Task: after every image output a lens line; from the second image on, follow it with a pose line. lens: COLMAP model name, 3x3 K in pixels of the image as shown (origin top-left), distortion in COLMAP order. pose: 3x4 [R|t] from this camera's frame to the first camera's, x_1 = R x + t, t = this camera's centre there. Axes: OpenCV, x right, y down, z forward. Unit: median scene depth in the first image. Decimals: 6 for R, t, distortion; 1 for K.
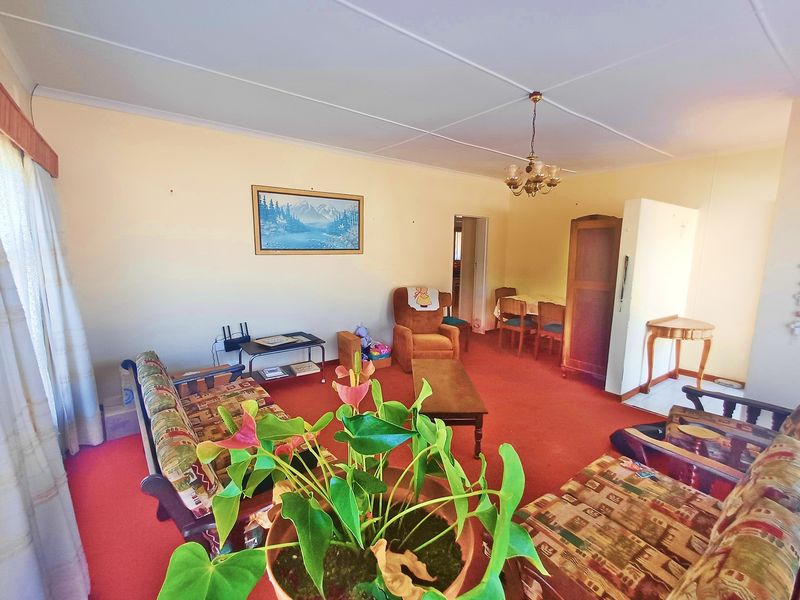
lens RADIAL K [[341.5, 0, 400.0], [0, 341.5, 300.0], [0, 0, 1]] dist [-0.000840, -0.000171]
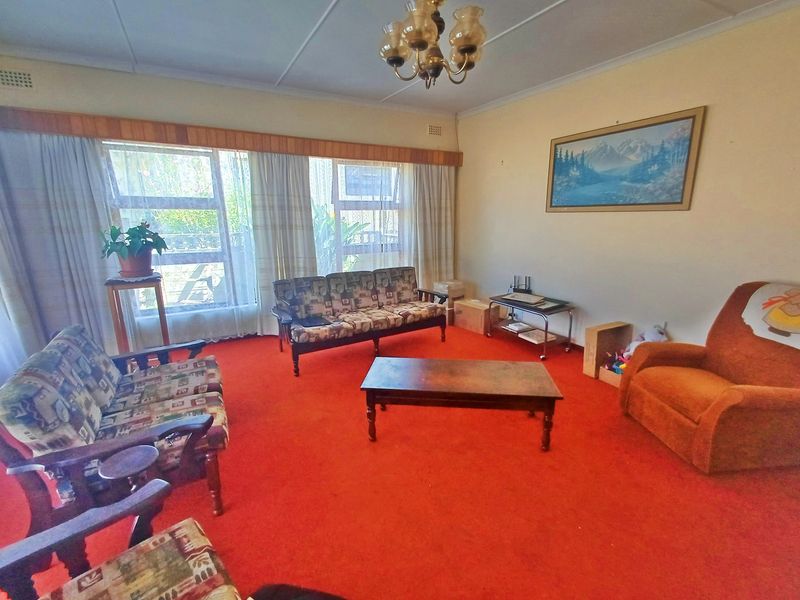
lens RADIAL K [[363.0, 0, 406.9], [0, 363.0, 302.1], [0, 0, 1]] dist [-0.001520, -0.000686]
pose [[-0.103827, 0.225530, -0.968688, 0.697695], [-0.150602, 0.959157, 0.239453, -0.071807], [0.983127, 0.170748, -0.065621, 0.707283]]
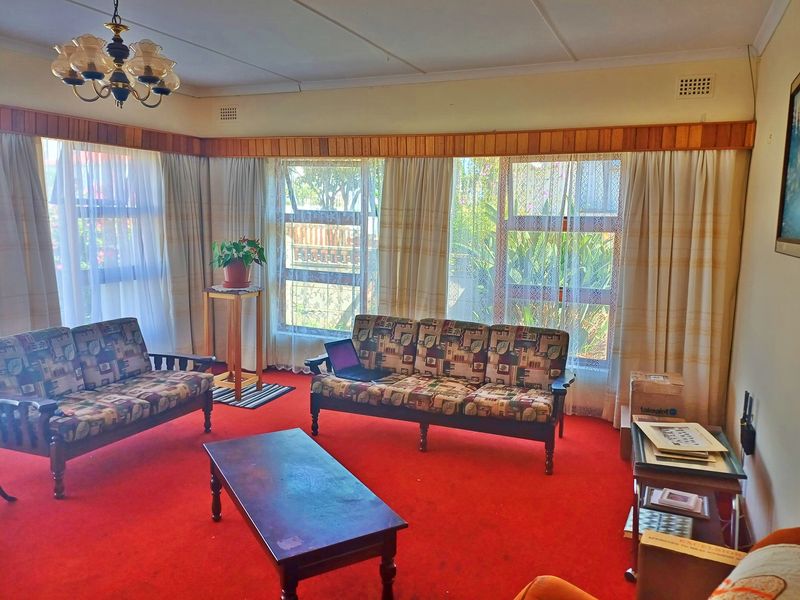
lens RADIAL K [[589.5, 0, 420.5], [0, 589.5, 297.1], [0, 0, 1]] dist [0.093330, -0.125580]
pose [[-0.852801, 0.037986, -0.520852, 0.322048], [-0.112331, 0.960663, 0.253983, -0.214874], [0.510012, 0.275105, -0.814988, 1.379740]]
